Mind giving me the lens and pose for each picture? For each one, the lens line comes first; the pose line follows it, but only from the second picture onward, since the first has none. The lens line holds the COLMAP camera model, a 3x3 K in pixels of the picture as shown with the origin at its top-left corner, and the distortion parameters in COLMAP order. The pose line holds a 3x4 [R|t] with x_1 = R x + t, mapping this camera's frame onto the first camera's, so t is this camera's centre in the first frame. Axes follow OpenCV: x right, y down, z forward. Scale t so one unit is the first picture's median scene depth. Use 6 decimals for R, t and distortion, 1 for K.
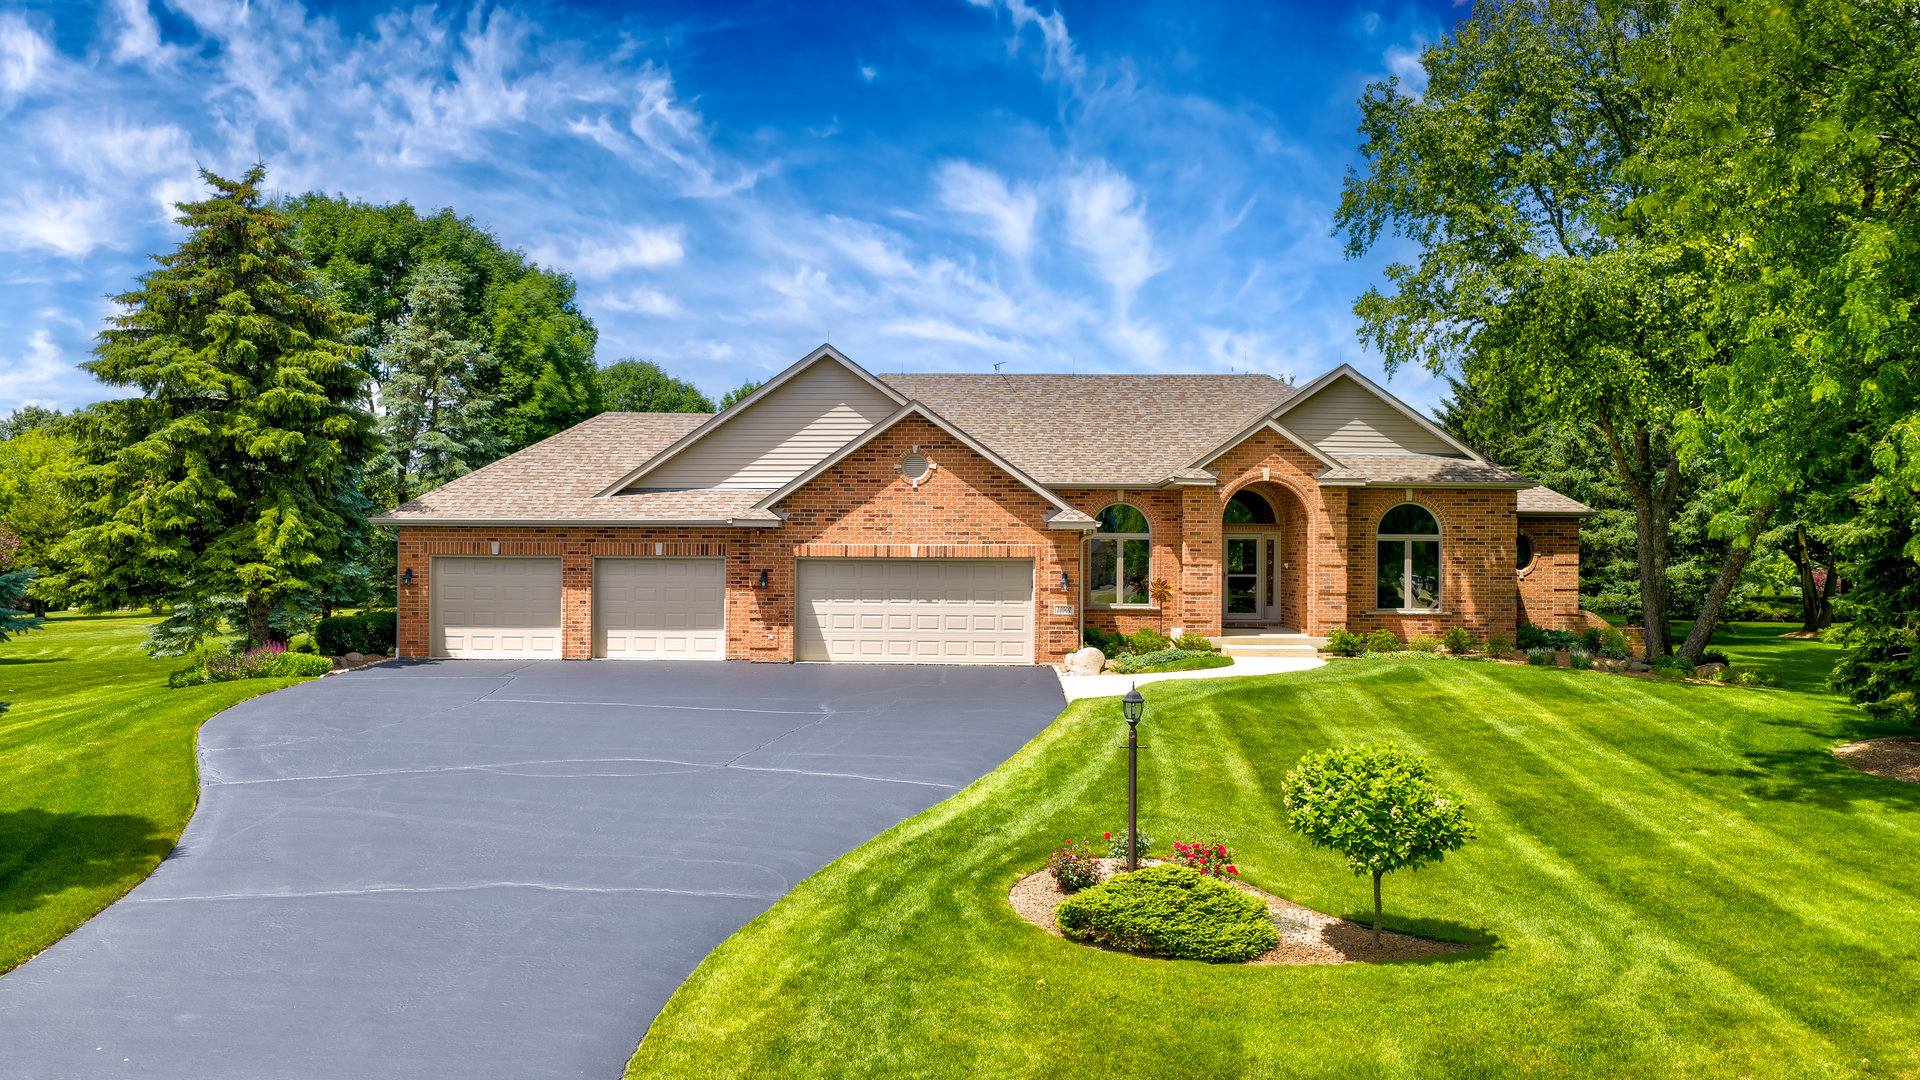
lens RADIAL K [[1598.0, 0, 958.0], [0, 1598.0, 532.9], [0, 0, 1]] dist [0.029797, -0.062317]
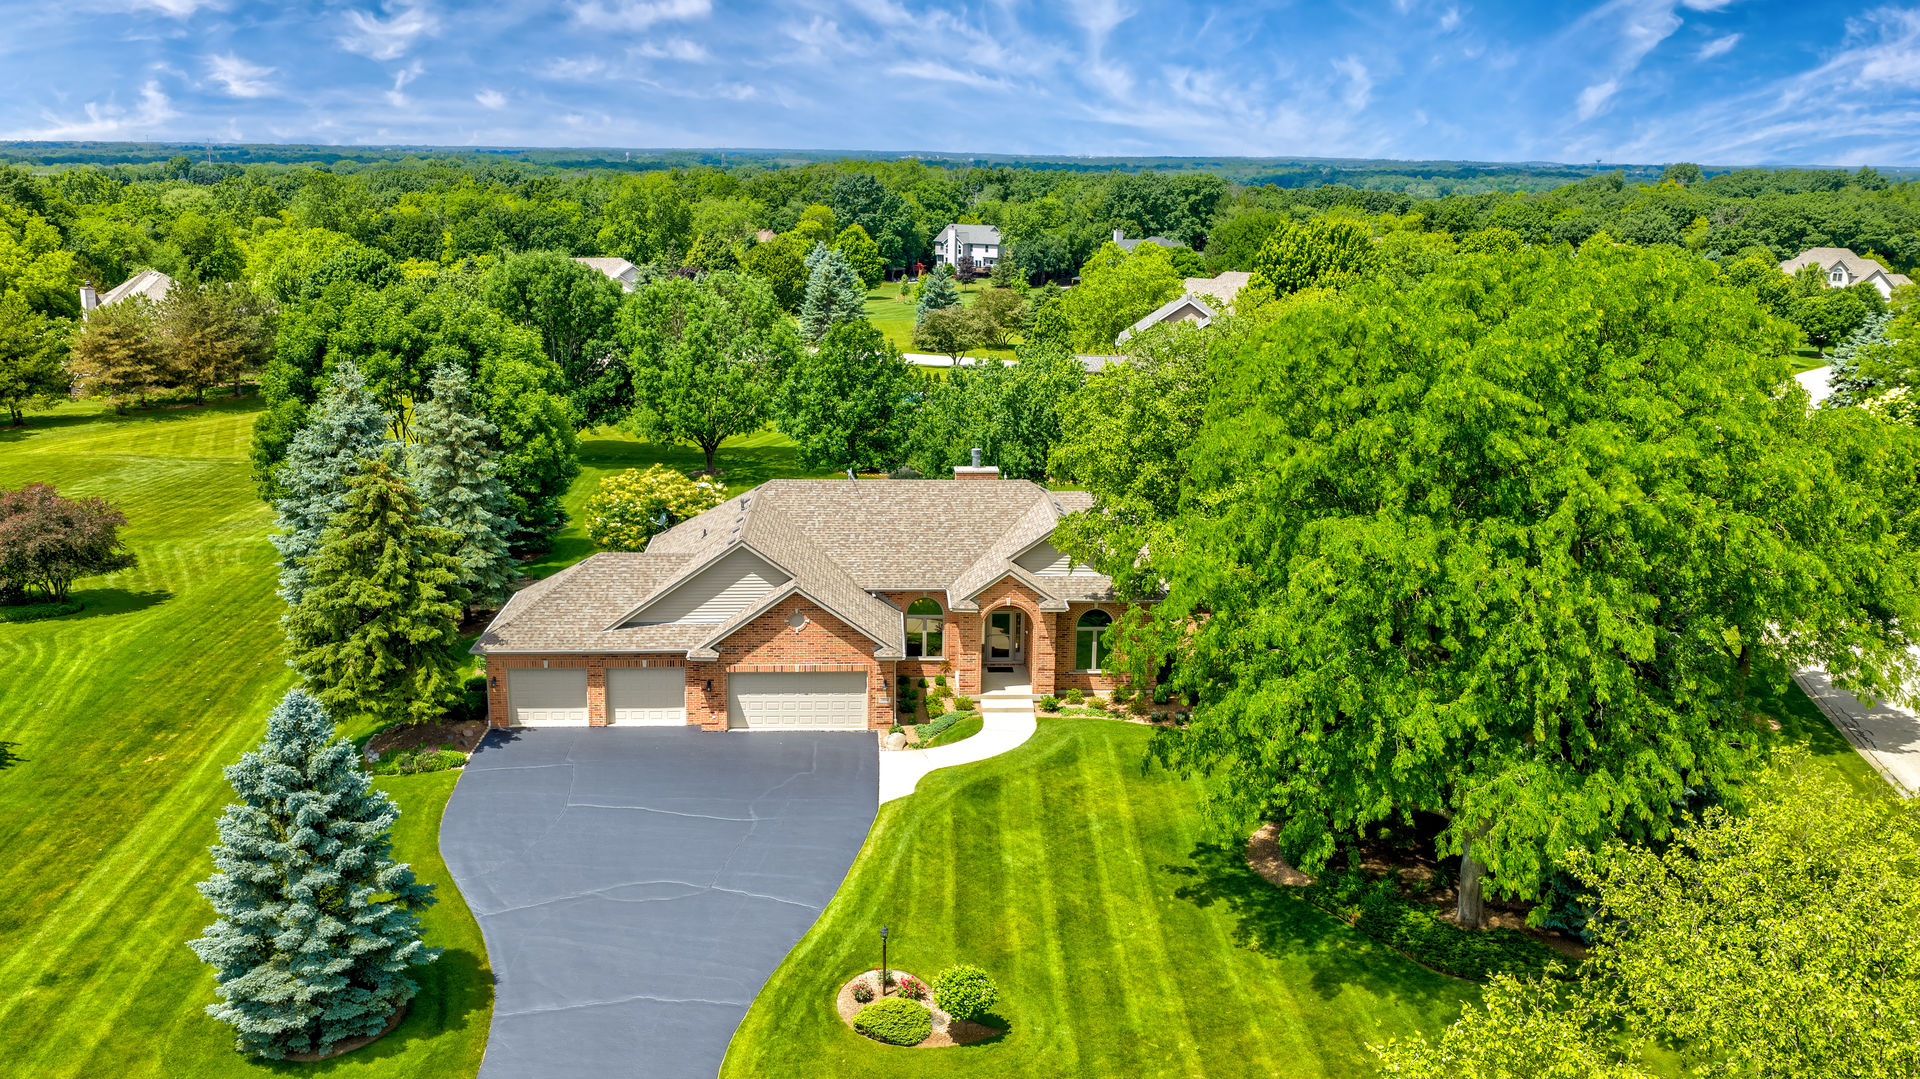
lens RADIAL K [[1598.0, 0, 959.6], [0, 1598.0, 538.1], [0, 0, 1]] dist [0.029797, -0.062317]
pose [[0.997204, -0.006588, 0.074432, 0.019303], [-0.010587, 0.973600, 0.228014, -0.507910], [-0.073969, -0.228164, 0.970809, -0.632544]]
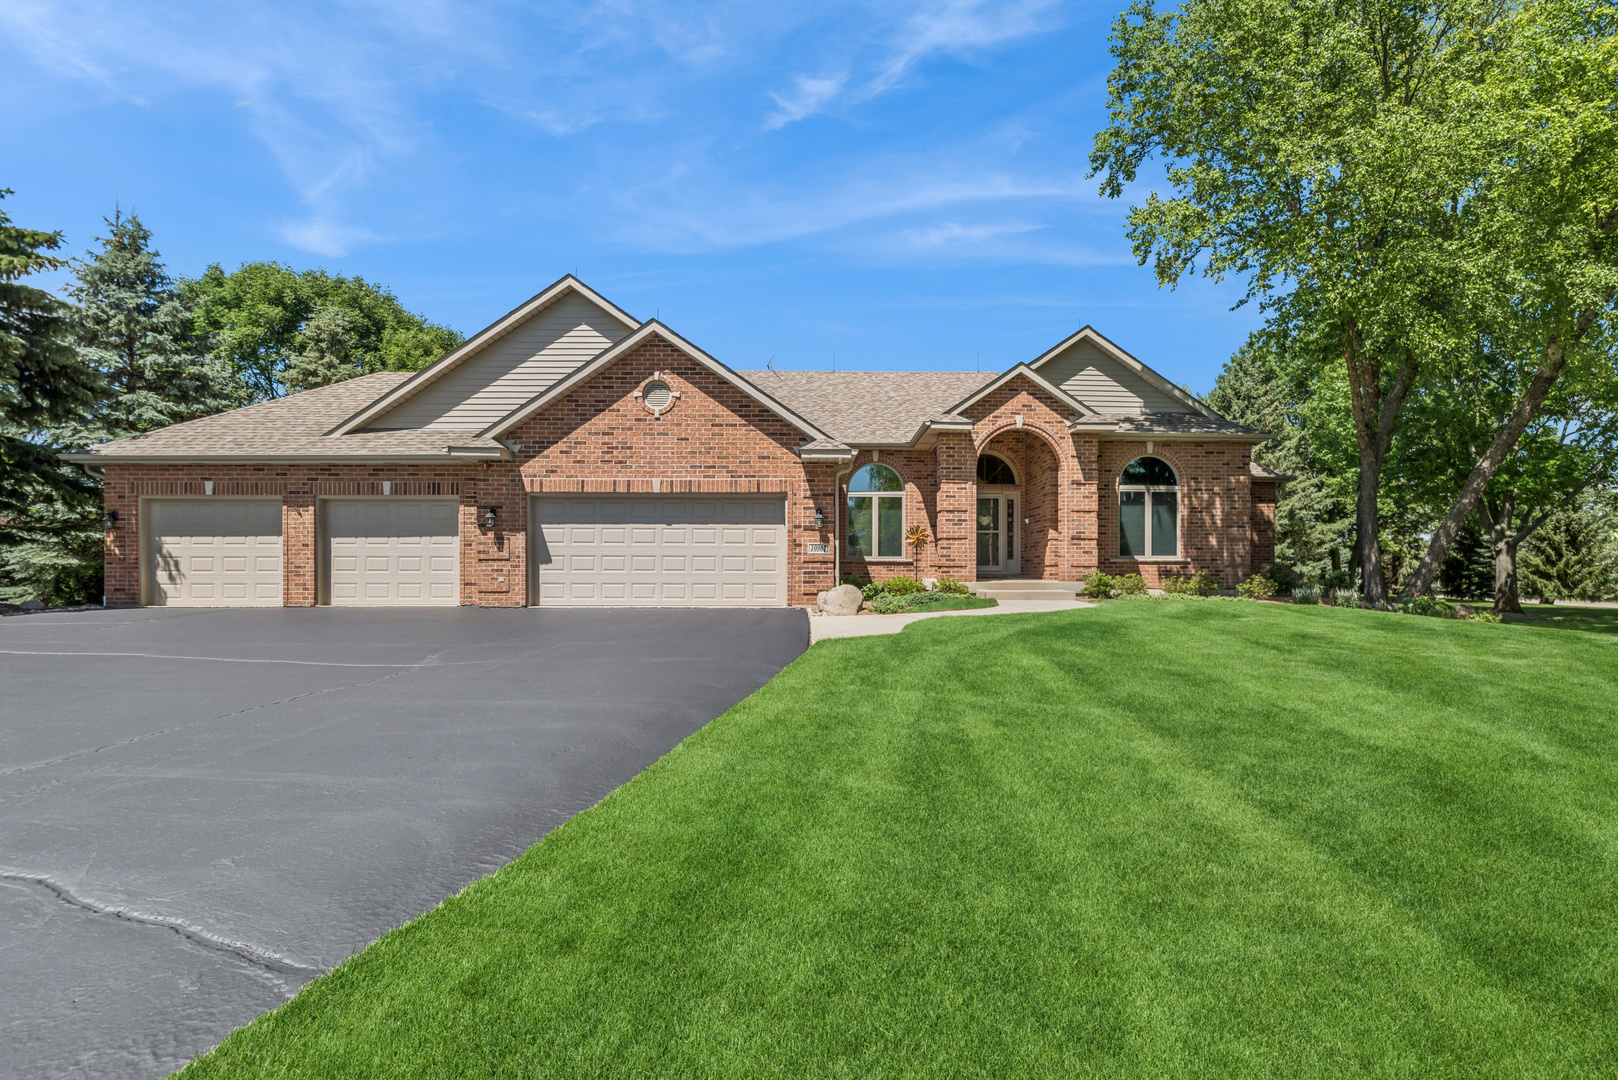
lens RADIAL K [[818.8, 0, 809.1], [0, 818.8, 552.0], [0, 0, 1]] dist [0.015586, 0.000181]
pose [[0.999554, -0.005390, 0.029362, 0.046073], [0.005834, 0.999869, -0.015070, 0.056440], [-0.029277, 0.015235, 0.999455, 0.512919]]
